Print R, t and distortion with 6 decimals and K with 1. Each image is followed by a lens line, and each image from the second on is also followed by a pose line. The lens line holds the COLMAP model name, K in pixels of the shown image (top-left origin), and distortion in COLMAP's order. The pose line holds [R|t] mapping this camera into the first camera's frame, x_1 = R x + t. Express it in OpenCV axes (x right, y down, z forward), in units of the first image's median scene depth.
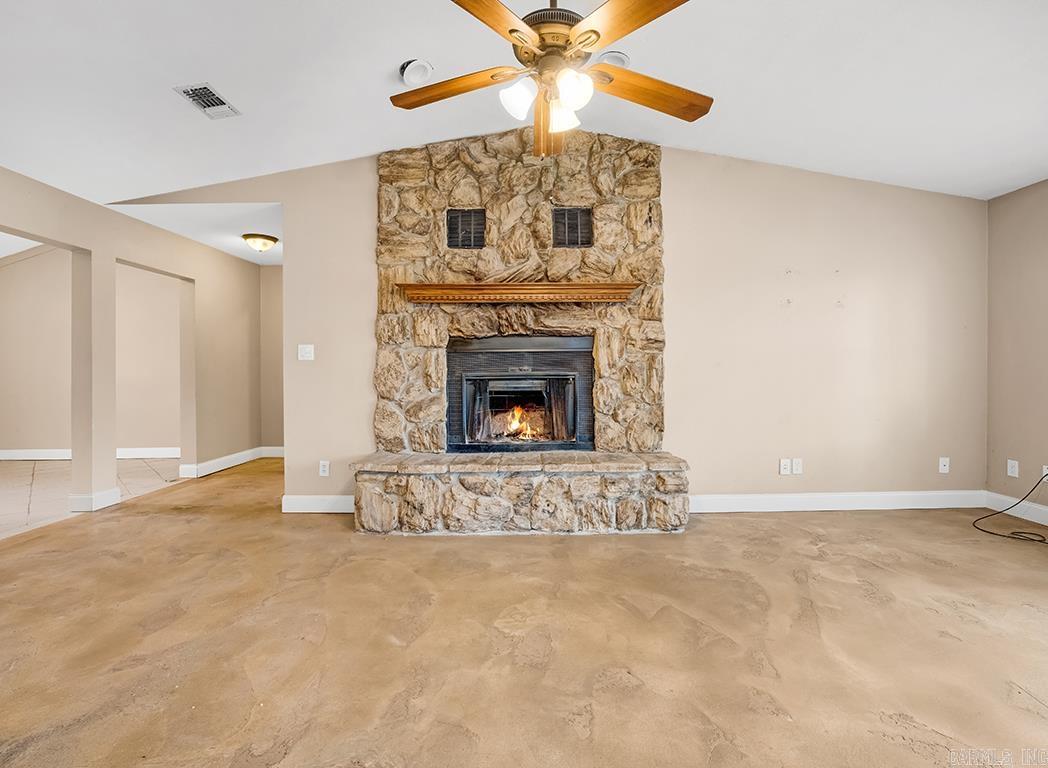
lens RADIAL K [[500.4, 0, 525.3], [0, 500.4, 379.2], [0, 0, 1]] dist [-0.037106, 0.002905]
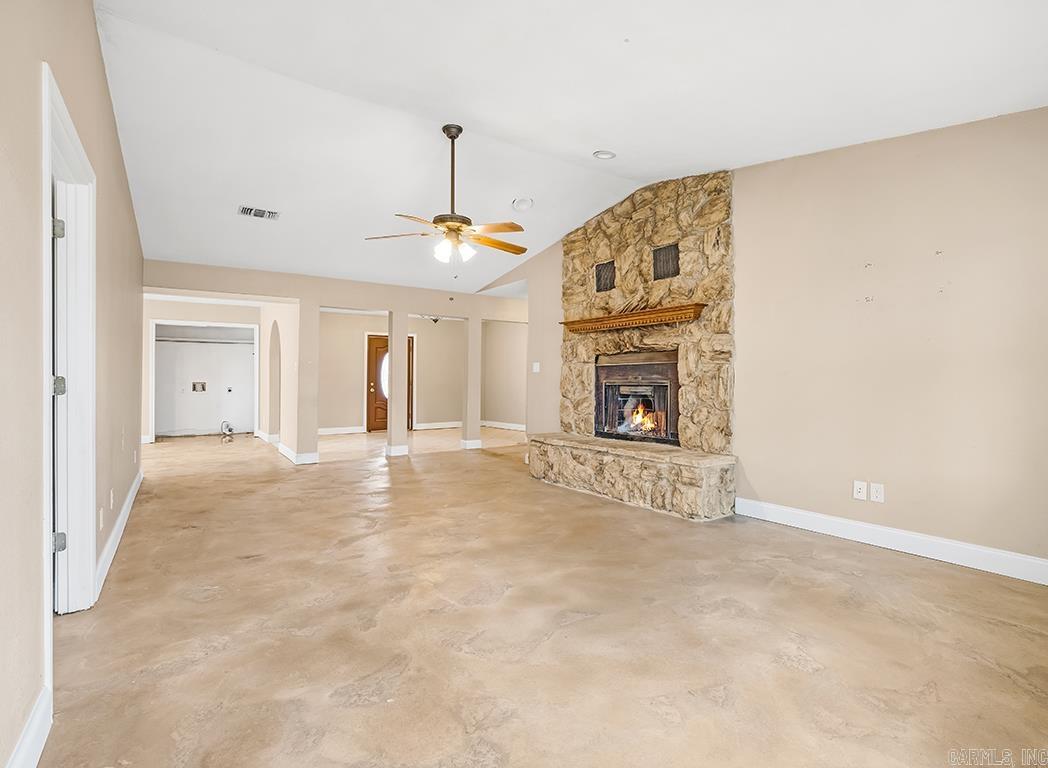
lens RADIAL K [[500.4, 0, 519.0], [0, 500.4, 383.8], [0, 0, 1]] dist [-0.037106, 0.002905]
pose [[0.568478, 0.010303, -0.822634, 0.902194], [-0.012128, 0.999918, 0.004142, -0.006505], [0.822609, 0.007623, 0.568556, 0.013768]]
